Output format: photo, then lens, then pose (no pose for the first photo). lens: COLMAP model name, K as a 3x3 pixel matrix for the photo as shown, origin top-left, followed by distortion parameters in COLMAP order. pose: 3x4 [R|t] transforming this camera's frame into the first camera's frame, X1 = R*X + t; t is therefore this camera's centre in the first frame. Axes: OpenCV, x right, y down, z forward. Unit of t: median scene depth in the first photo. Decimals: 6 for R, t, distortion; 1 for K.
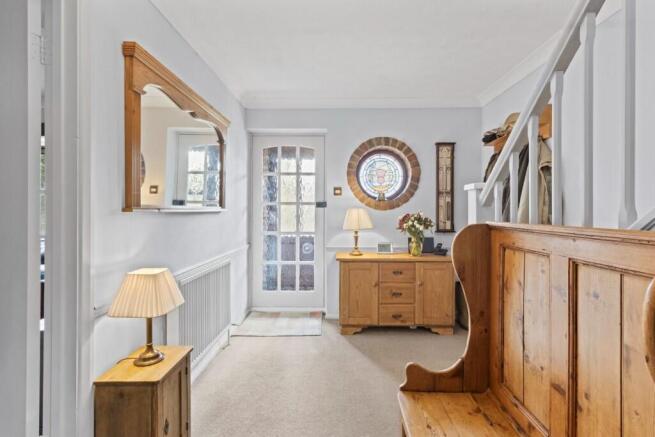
lens RADIAL K [[310.5, 0, 343.5], [0, 310.5, 202.8], [0, 0, 1]] dist [0.004419, 0.000868]
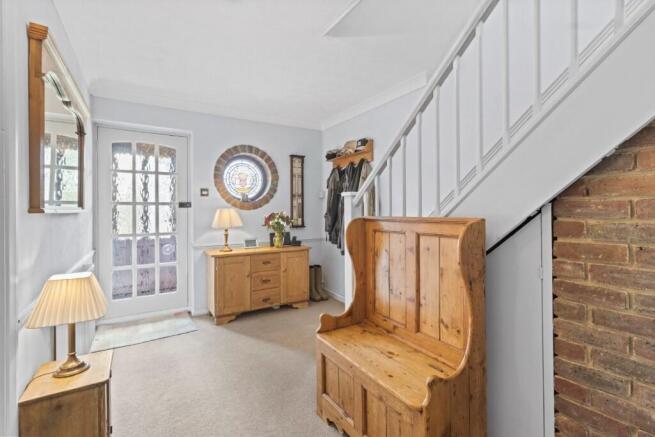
lens RADIAL K [[307.5, 0, 330.2], [0, 307.5, 196.2], [0, 0, 1]] dist [0.001404, 0.000049]
pose [[0.837935, 0.017947, 0.545475, -0.251847], [-0.006136, 0.999706, -0.023466, -0.002143], [-0.545736, 0.016316, 0.837798, -0.111035]]
